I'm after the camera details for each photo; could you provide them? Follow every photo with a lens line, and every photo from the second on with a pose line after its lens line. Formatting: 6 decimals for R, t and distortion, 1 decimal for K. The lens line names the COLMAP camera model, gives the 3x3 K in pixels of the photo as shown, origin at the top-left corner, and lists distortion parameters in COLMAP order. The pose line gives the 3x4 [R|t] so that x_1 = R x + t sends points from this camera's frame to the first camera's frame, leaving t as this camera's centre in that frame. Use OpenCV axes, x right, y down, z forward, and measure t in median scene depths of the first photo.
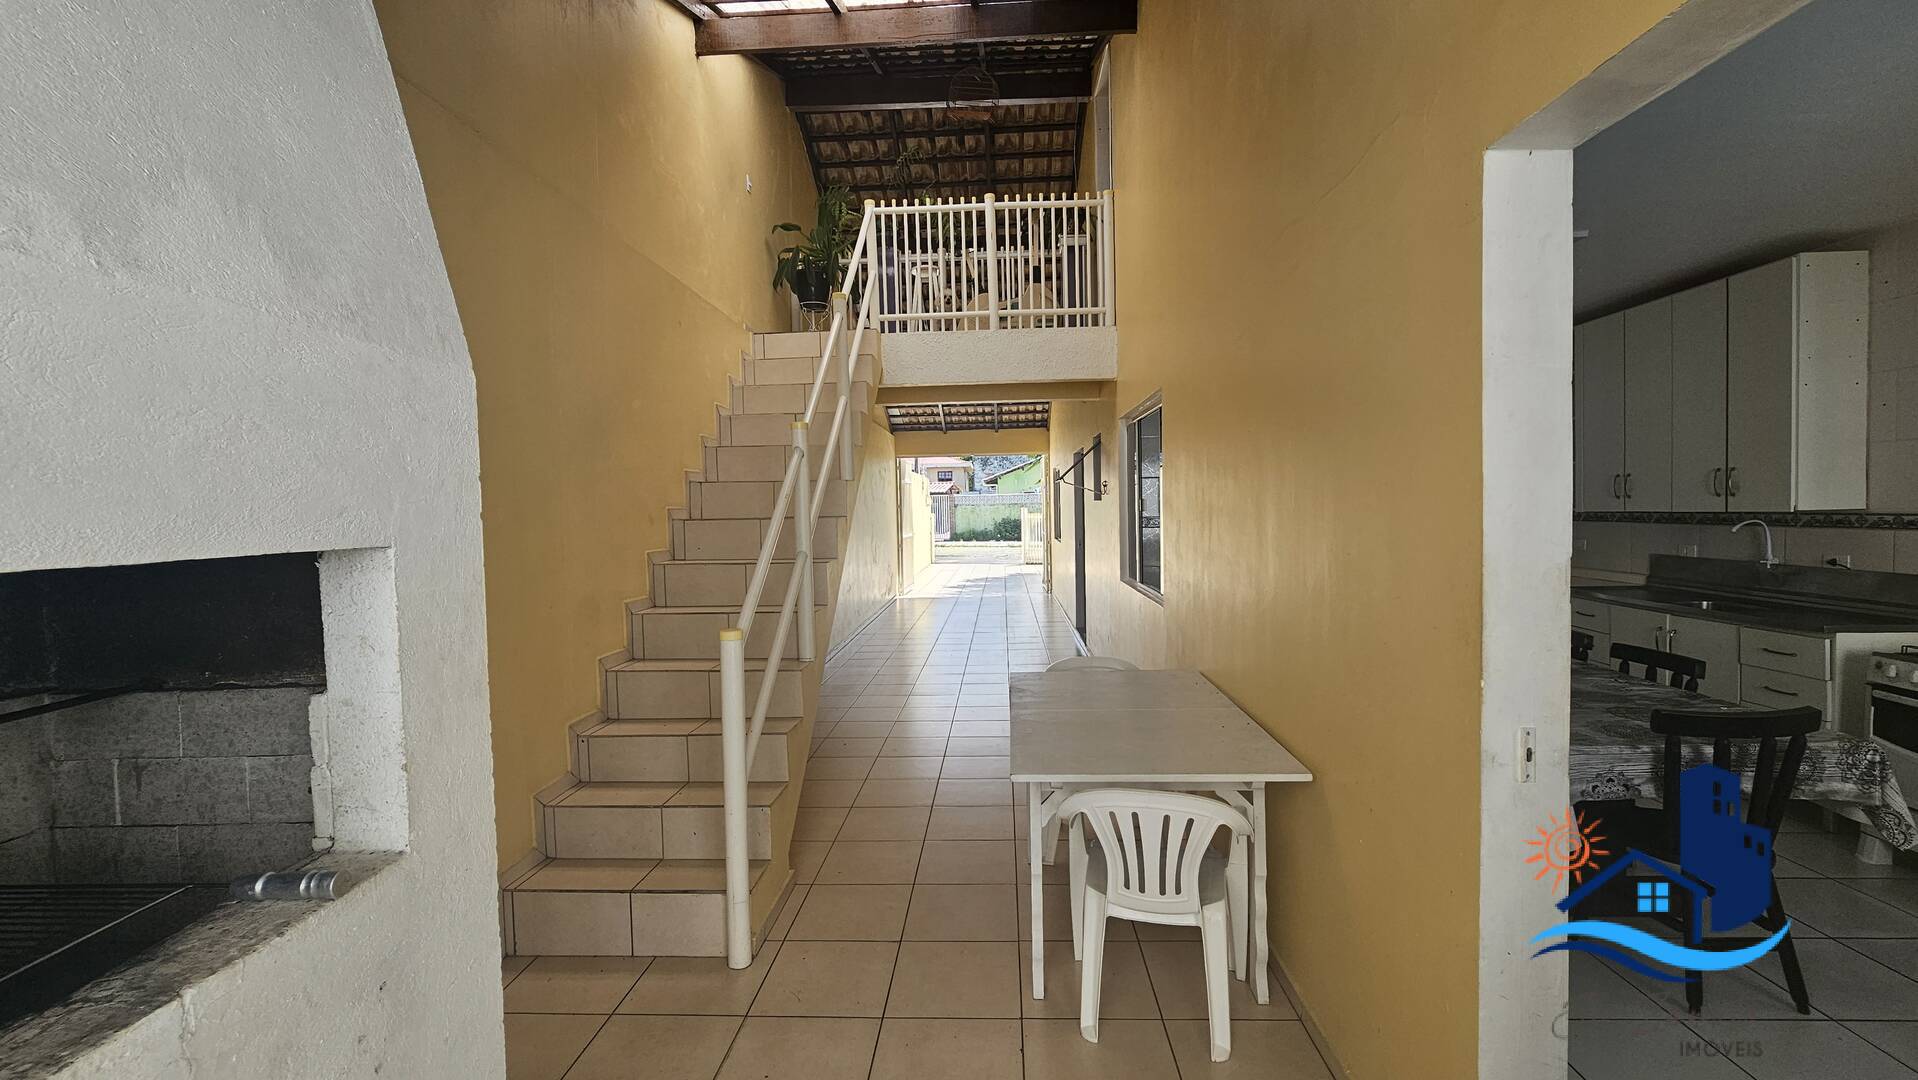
lens RADIAL K [[784.1, 0, 969.8], [0, 784.1, 538.8], [0, 0, 1]] dist [0.000277, 0.000241]
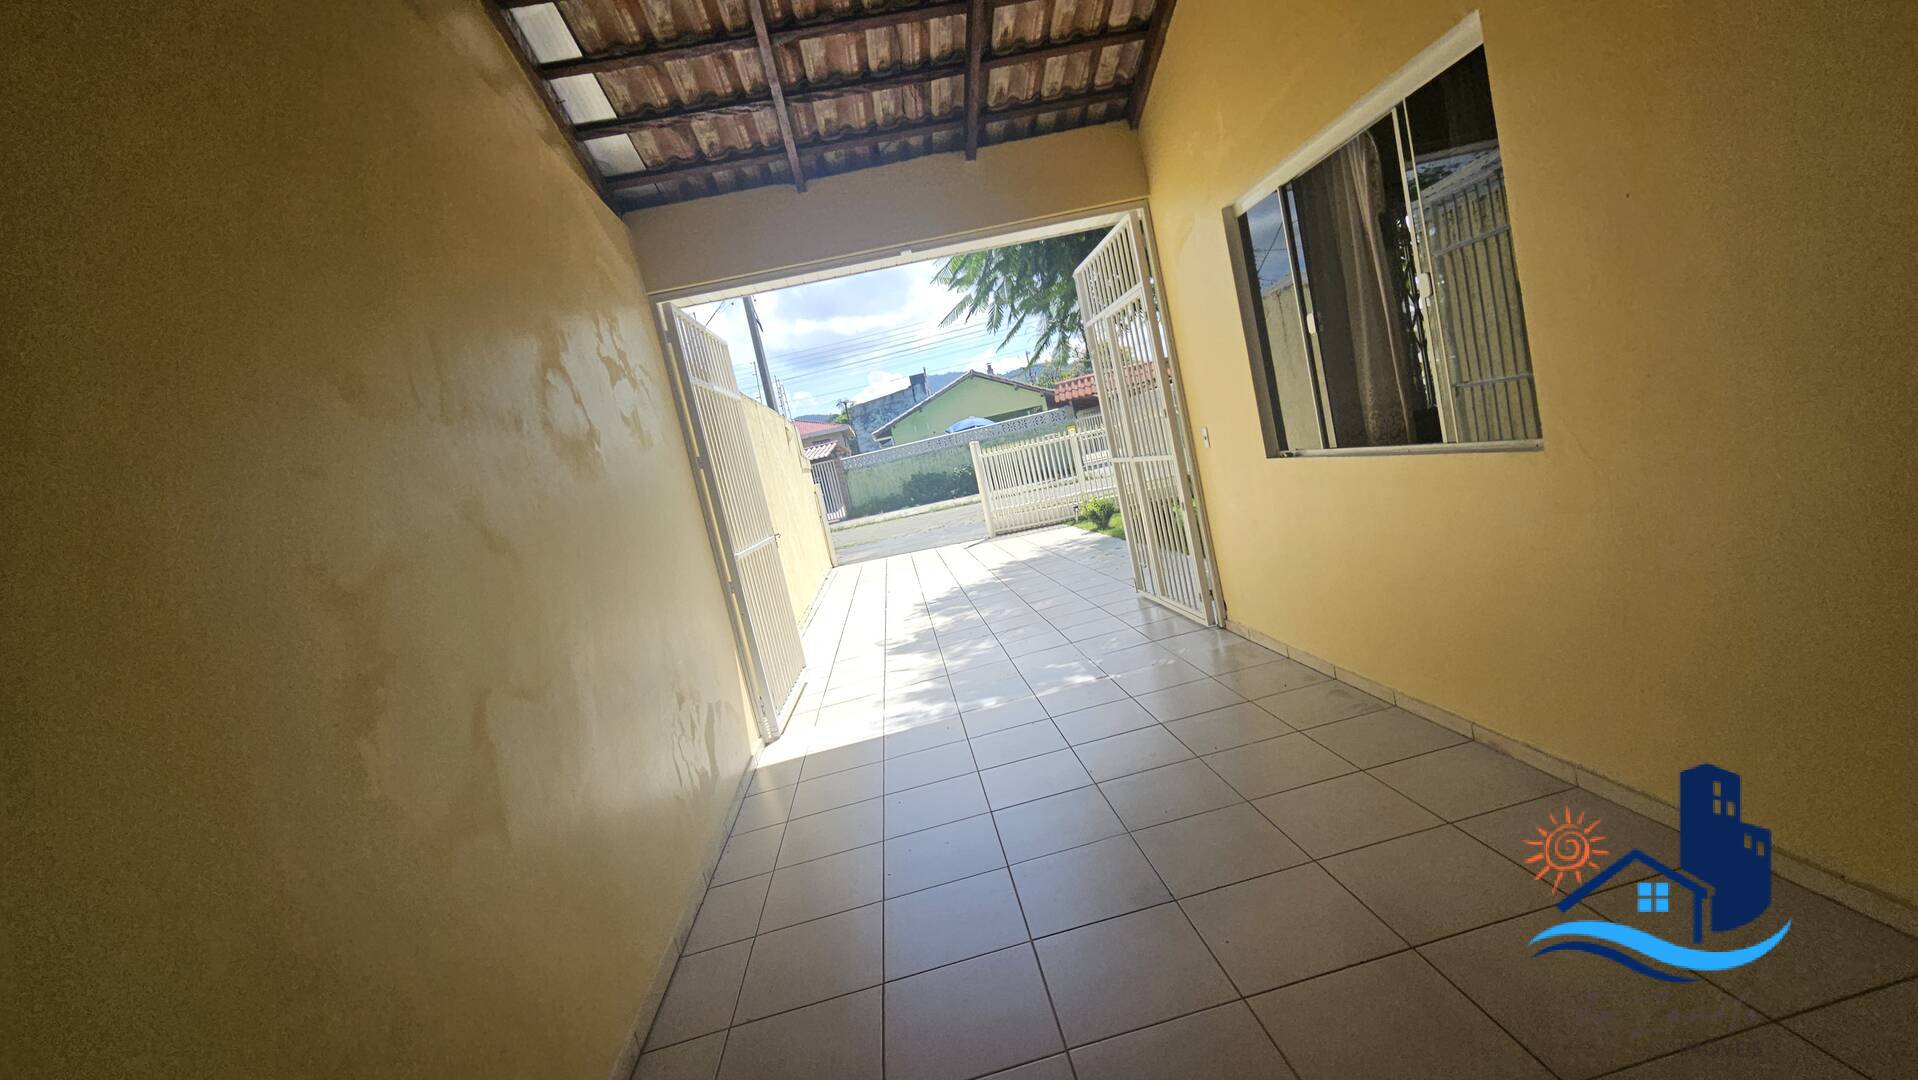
lens RADIAL K [[784.1, 0, 969.8], [0, 784.1, 538.8], [0, 0, 1]] dist [0.000277, 0.000241]
pose [[0.971040, -0.202321, 0.127070, -0.012064], [0.195416, 0.978579, 0.064770, -0.004362], [-0.137452, -0.038063, 0.989777, 0.245355]]
